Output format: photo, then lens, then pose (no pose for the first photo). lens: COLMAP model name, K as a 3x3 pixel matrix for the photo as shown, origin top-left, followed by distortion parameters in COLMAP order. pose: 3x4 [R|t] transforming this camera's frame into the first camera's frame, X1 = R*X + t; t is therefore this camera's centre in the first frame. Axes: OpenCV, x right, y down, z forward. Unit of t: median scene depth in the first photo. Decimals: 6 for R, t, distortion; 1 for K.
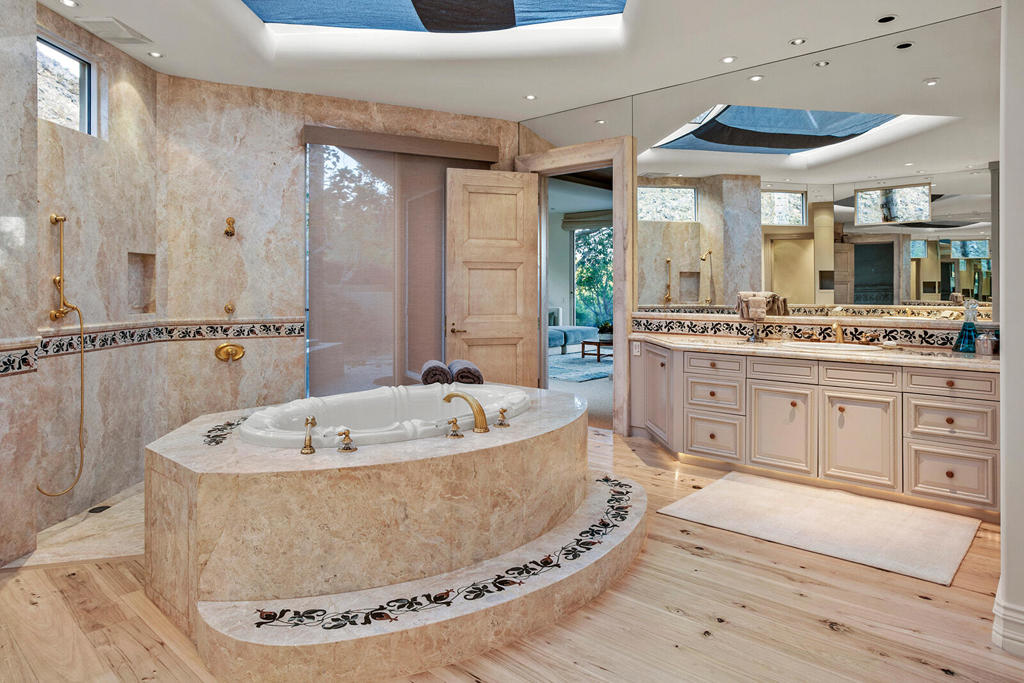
lens RADIAL K [[621.8, 0, 512.0], [0, 621.8, 341.5], [0, 0, 1]] dist [0.000657, 0.000244]
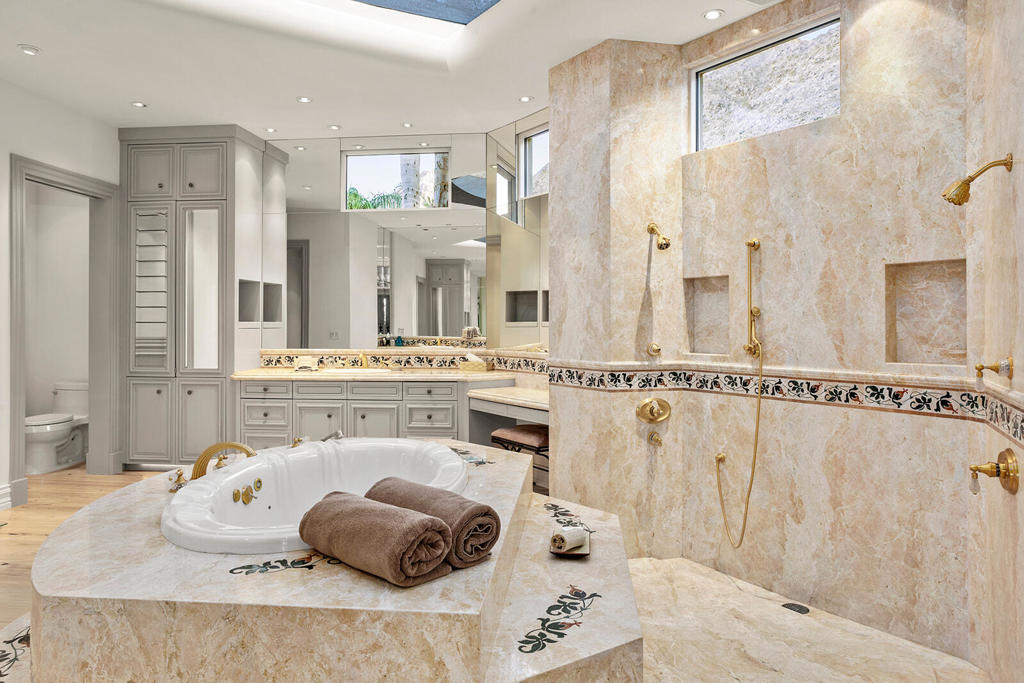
lens RADIAL K [[708.5, 0, 511.2], [0, 708.5, 328.3], [0, 0, 1]] dist [-0.001196, -0.000086]
pose [[-0.809572, 0.009604, -0.586942, 0.130719], [-0.045362, 0.995853, 0.078862, -0.127393], [0.585266, 0.090469, -0.805779, 1.471223]]
